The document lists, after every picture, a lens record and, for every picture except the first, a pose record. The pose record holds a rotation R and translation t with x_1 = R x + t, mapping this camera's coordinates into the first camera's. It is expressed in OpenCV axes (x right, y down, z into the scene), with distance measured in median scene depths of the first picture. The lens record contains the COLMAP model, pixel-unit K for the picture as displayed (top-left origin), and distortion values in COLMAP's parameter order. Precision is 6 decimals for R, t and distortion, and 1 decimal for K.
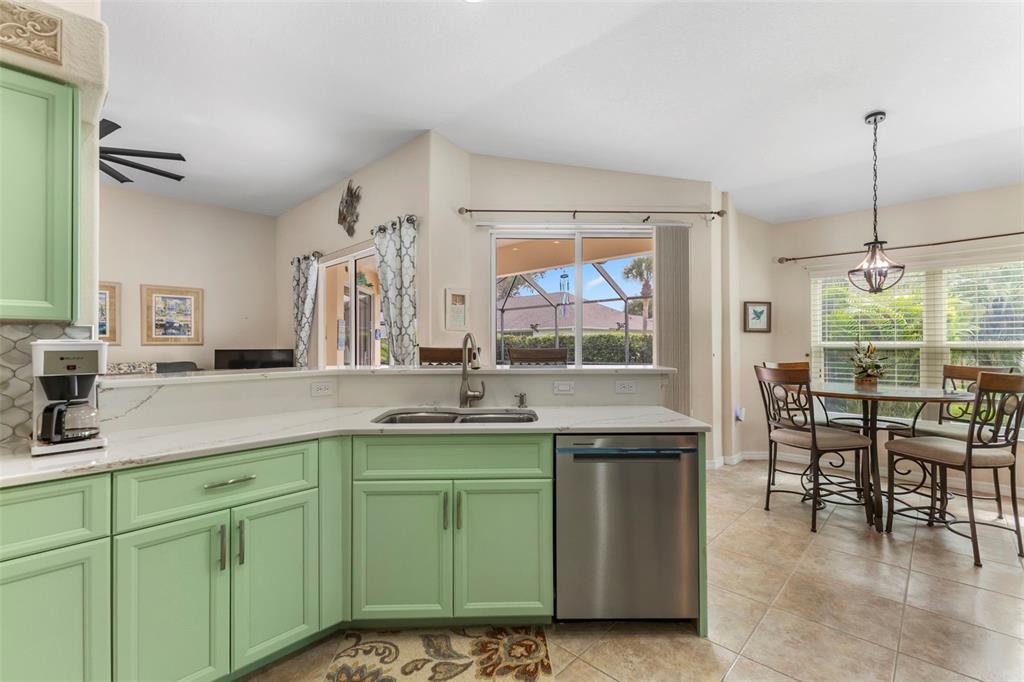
lens RADIAL K [[443.2, 0, 514.3], [0, 443.2, 341.4], [0, 0, 1]] dist [0.007856, -0.000124]
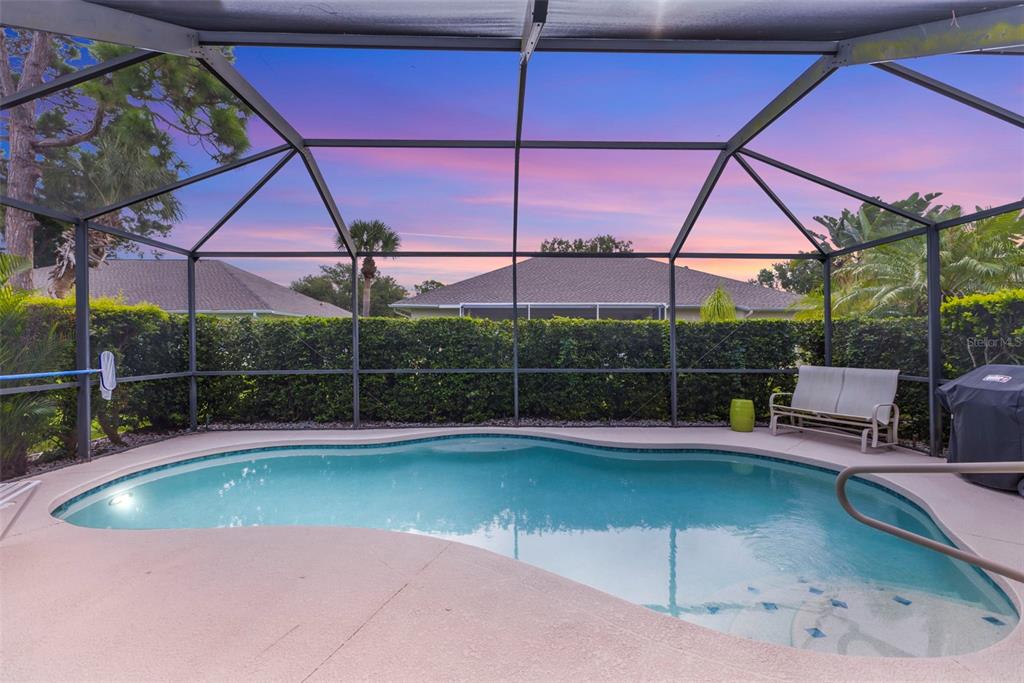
lens RADIAL K [[443.2, 0, 514.3], [0, 443.2, 341.9], [0, 0, 1]] dist [0.007856, -0.000124]
pose [[0.706452, 0.001602, 0.707759, -0.425672], [-0.010586, 0.999909, 0.008303, 0.024977], [-0.707681, -0.013358, 0.706405, 1.809178]]
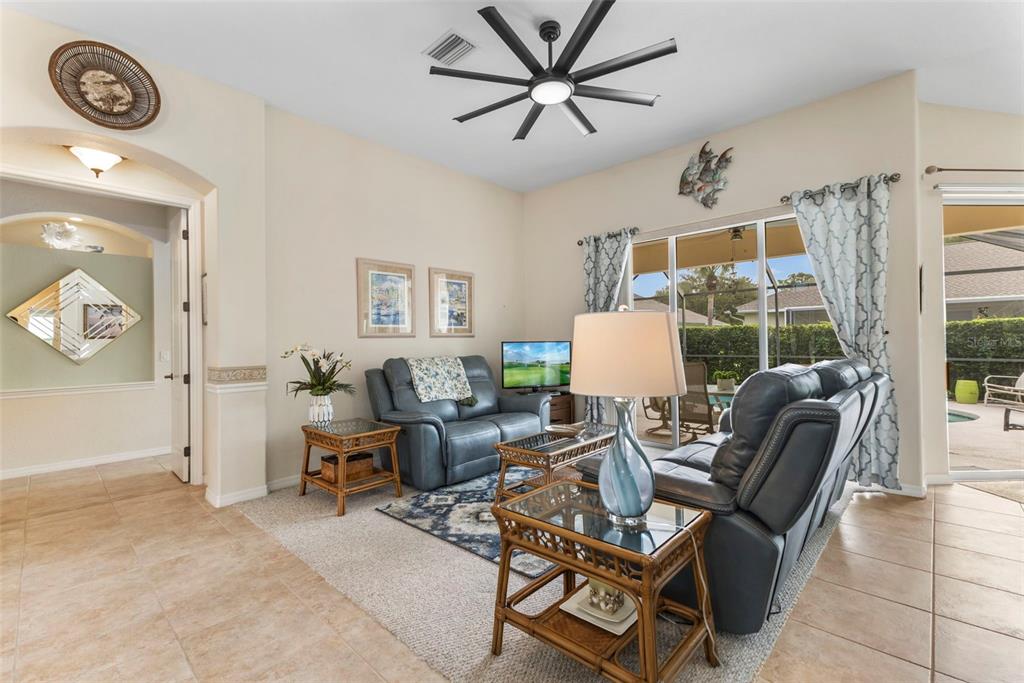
lens RADIAL K [[444.0, 0, 515.0], [0, 444.0, 336.9], [0, 0, 1]] dist [0.009162, -0.000078]
pose [[0.999935, -0.006402, 0.009445, -0.932592], [0.006394, 0.999979, 0.000933, 0.011630], [-0.009450, -0.000873, 0.999955, 0.176234]]
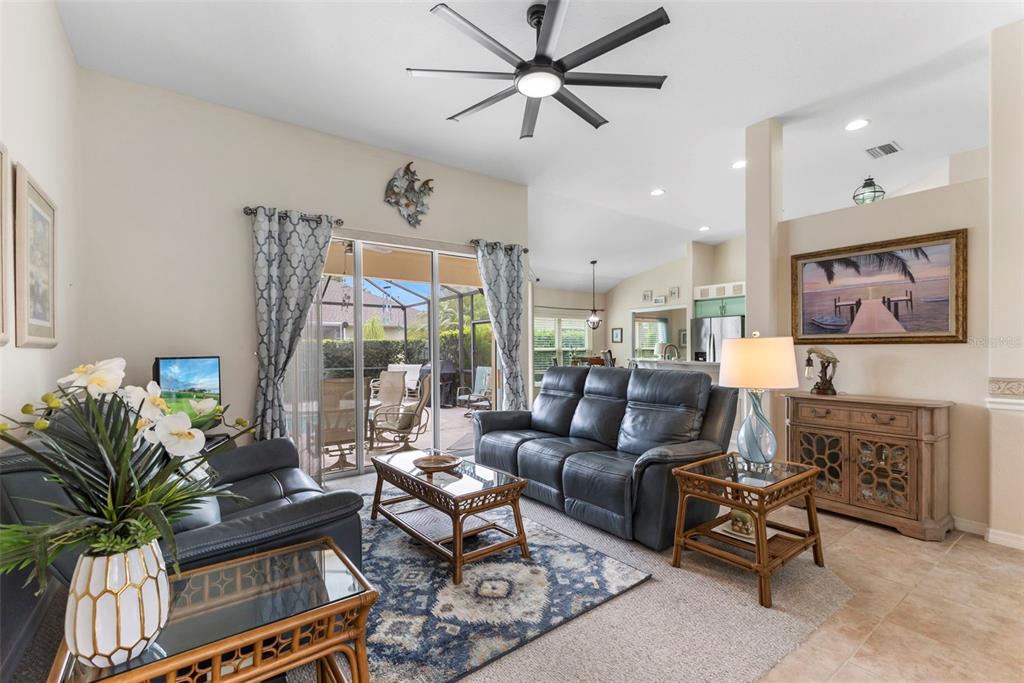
lens RADIAL K [[453.4, 0, 511.2], [0, 453.4, 352.2], [0, 0, 1]] dist [0.012129, 0.000188]
pose [[0.179674, -0.003491, 0.983720, -1.522130], [-0.004326, 0.999981, 0.004338, 0.013096], [-0.983717, -0.005035, 0.179656, 0.794344]]
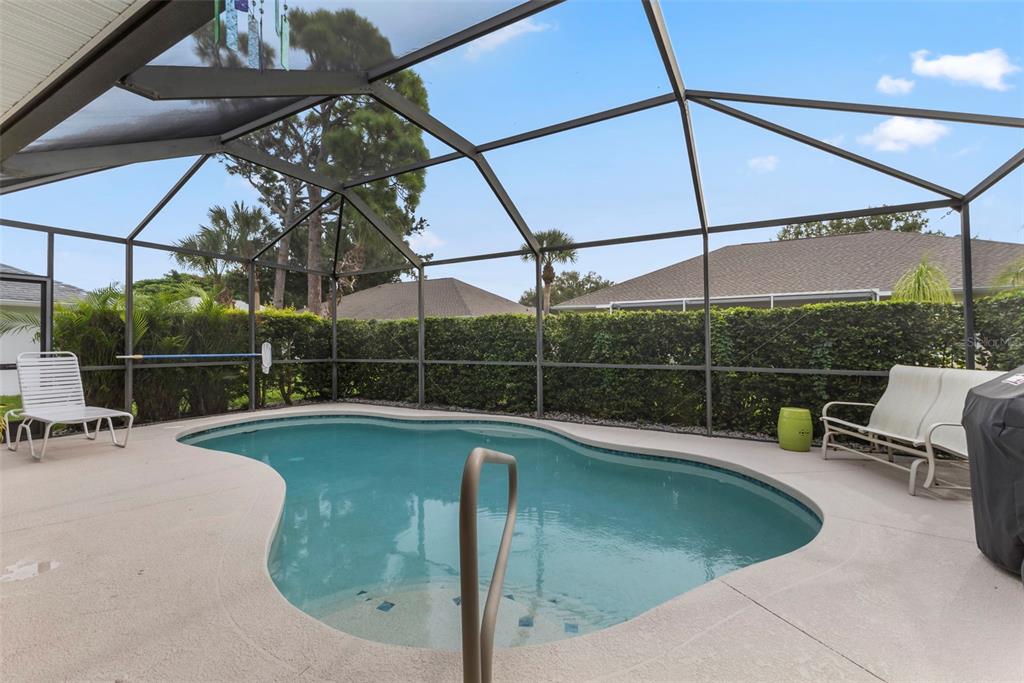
lens RADIAL K [[444.0, 0, 515.0], [0, 444.0, 336.9], [0, 0, 1]] dist [0.009162, -0.000078]
pose [[0.970612, 0.008074, 0.240514, 0.255641], [-0.006735, 0.999957, -0.006389, 0.055075], [-0.240555, 0.004581, 0.970625, 1.345457]]
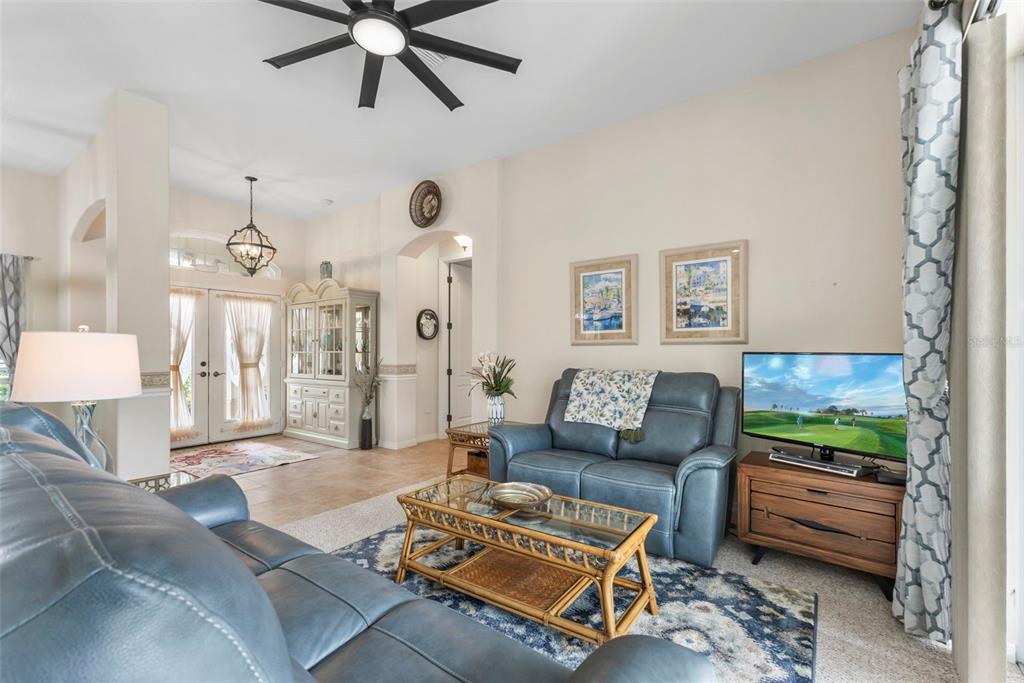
lens RADIAL K [[441.8, 0, 512.6], [0, 441.8, 352.7], [0, 0, 1]] dist [0.002091, -0.000005]
pose [[0.135433, 0.010896, -0.990727, -0.306964], [0.009993, 0.999874, 0.012363, 0.015025], [0.990736, -0.011575, 0.135307, 0.958053]]
